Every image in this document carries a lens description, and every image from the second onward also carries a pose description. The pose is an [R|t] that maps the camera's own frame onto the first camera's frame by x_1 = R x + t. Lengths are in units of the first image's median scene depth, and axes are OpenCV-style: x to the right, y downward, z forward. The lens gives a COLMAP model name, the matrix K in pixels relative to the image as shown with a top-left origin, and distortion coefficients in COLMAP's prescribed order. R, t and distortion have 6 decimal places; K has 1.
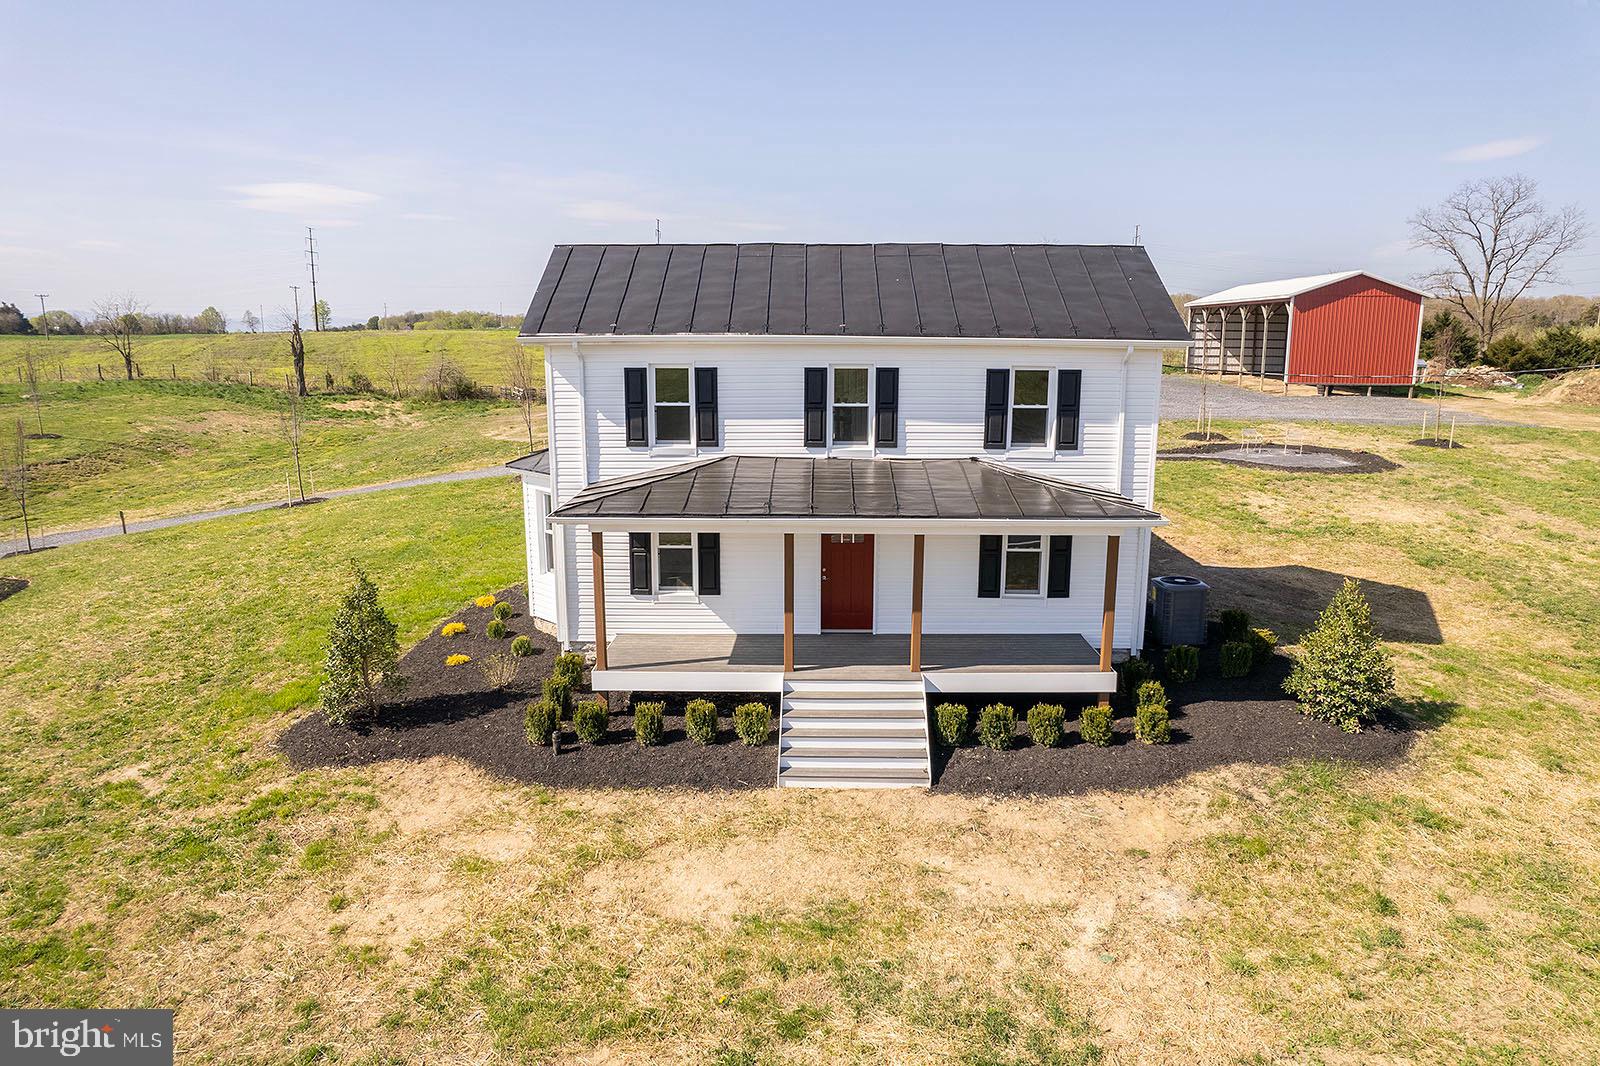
lens RADIAL K [[1027.8, 0, 790.0], [0, 1027.8, 531.6], [0, 0, 1]] dist [-0.080363, 0.075809]
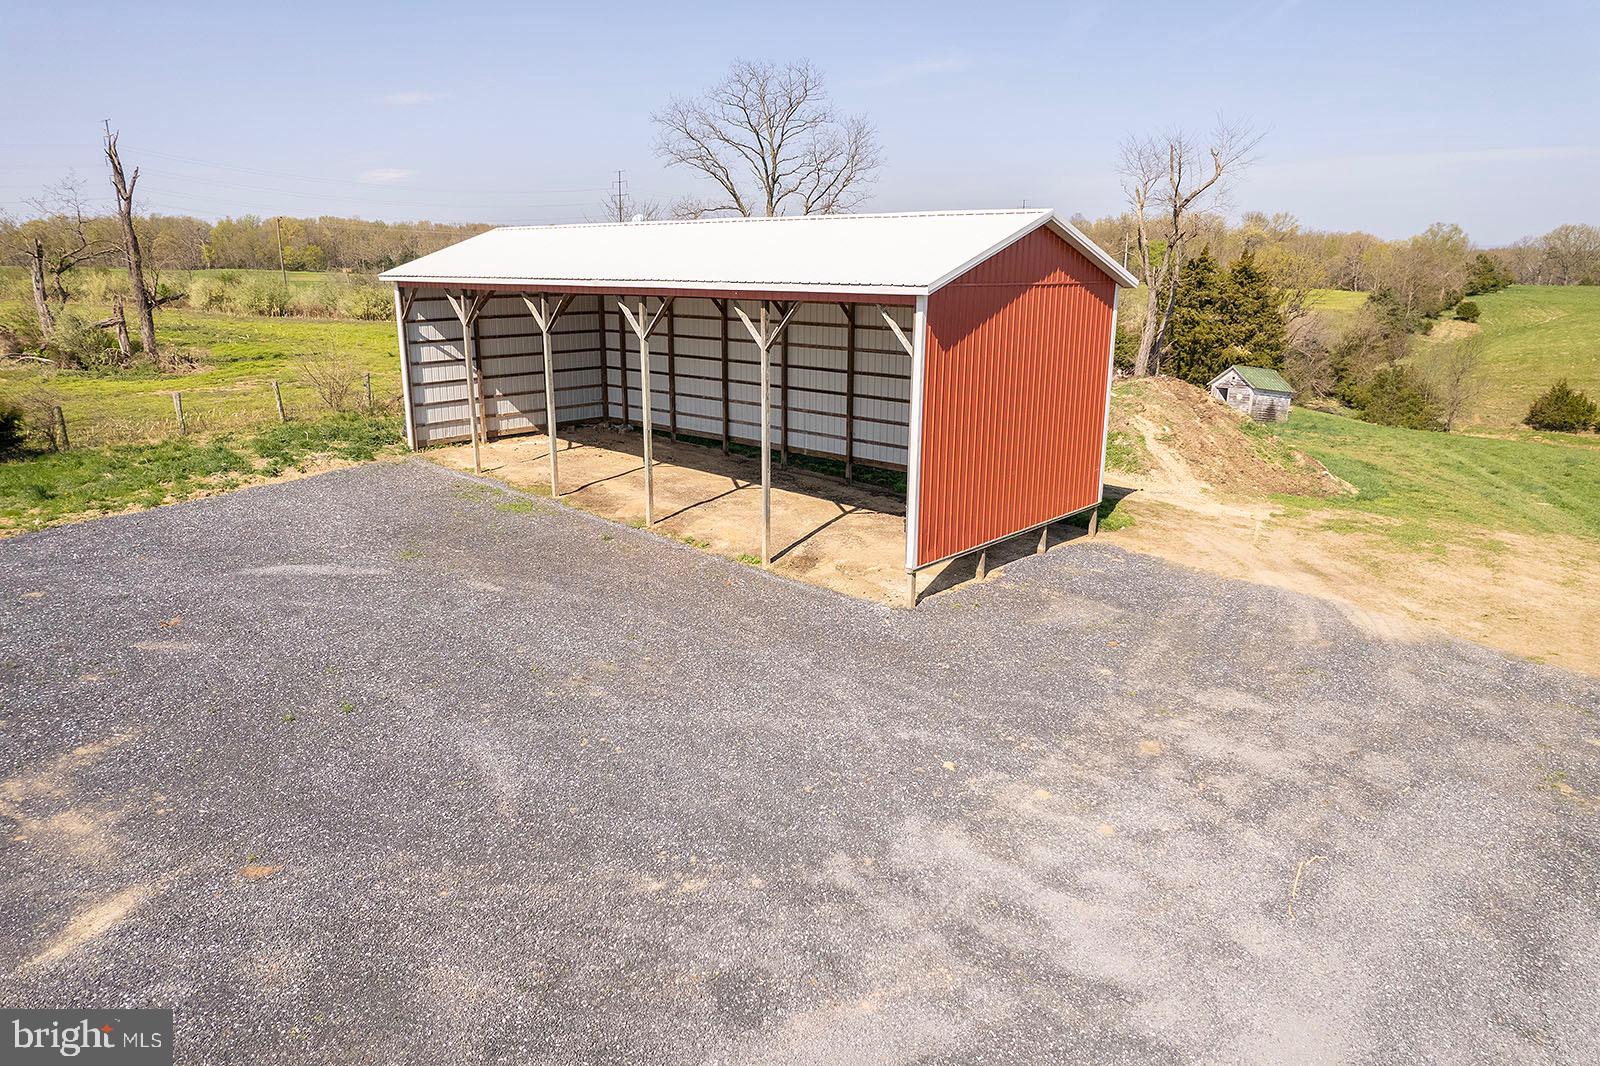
lens RADIAL K [[1027.8, 0, 790.0], [0, 1027.8, 531.6], [0, 0, 1]] dist [-0.080363, 0.075809]
pose [[0.626823, -0.197946, 0.753598, 0.884717], [0.143228, 0.979982, 0.138277, -0.796380], [-0.765884, 0.021261, 0.642627, 3.176172]]
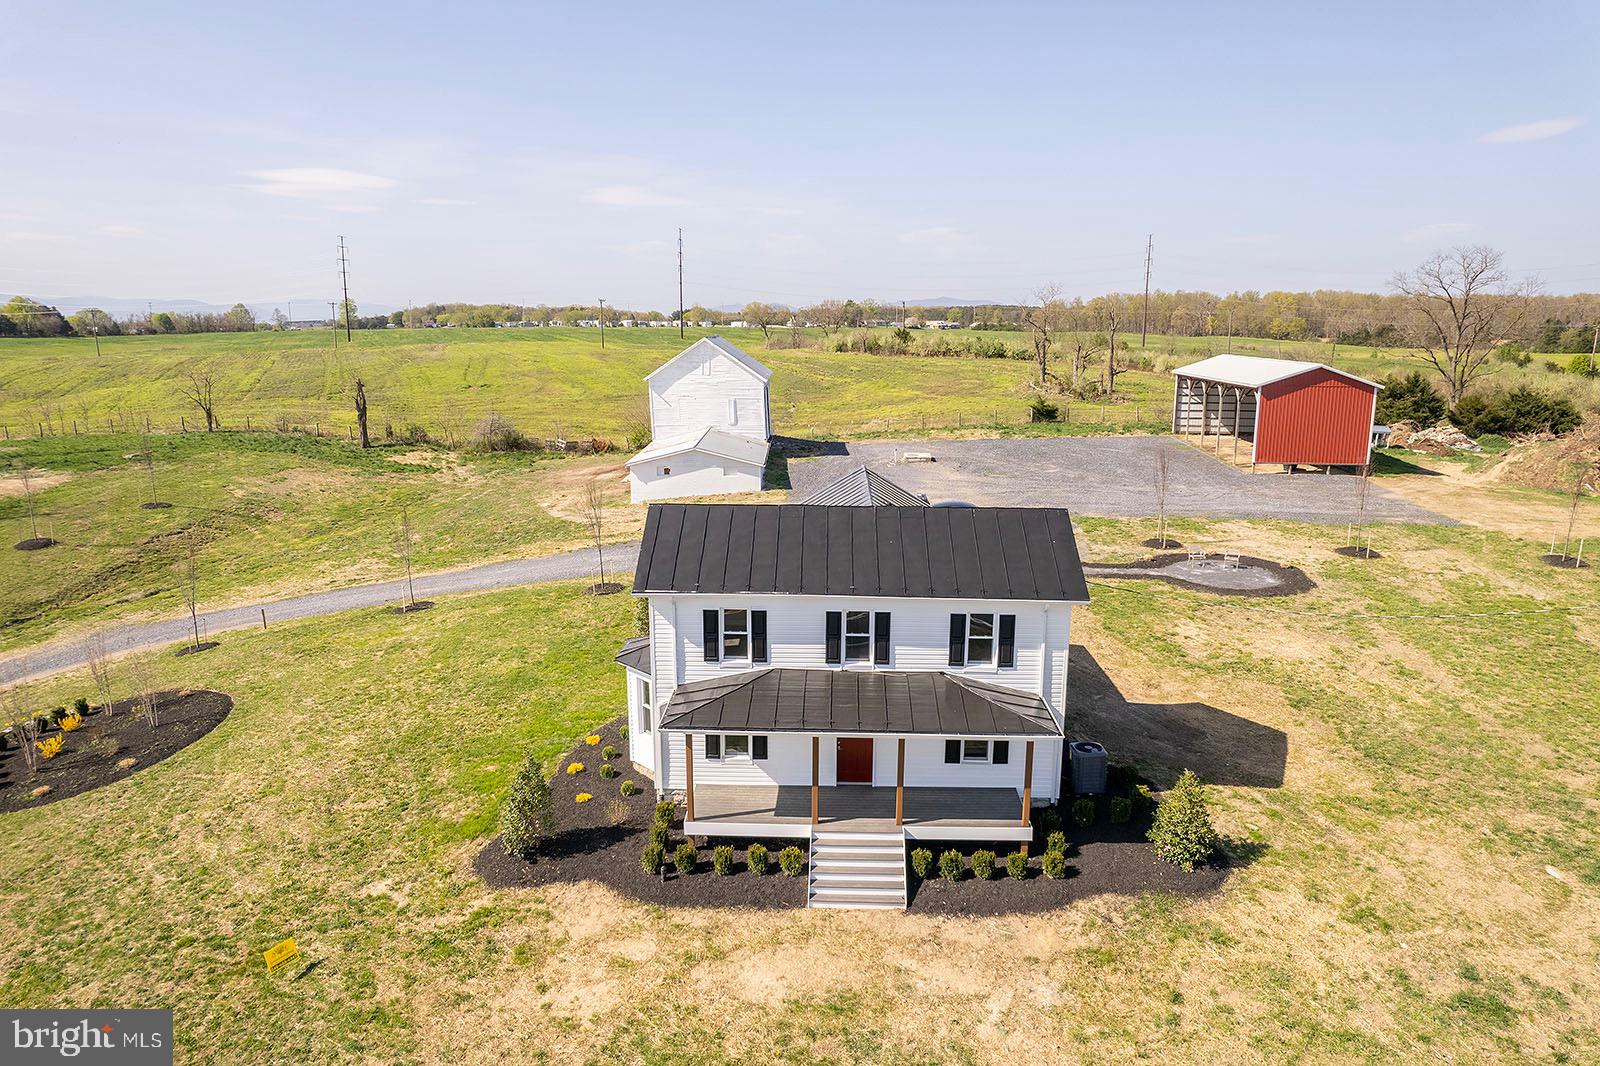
lens RADIAL K [[1027.8, 0, 790.0], [0, 1027.8, 531.6], [0, 0, 1]] dist [-0.080363, 0.075809]
pose [[0.999847, 0.003717, -0.017066, -0.014252], [-0.003481, 0.999899, 0.013807, -0.322301], [0.017116, -0.013745, 0.999759, -0.509853]]
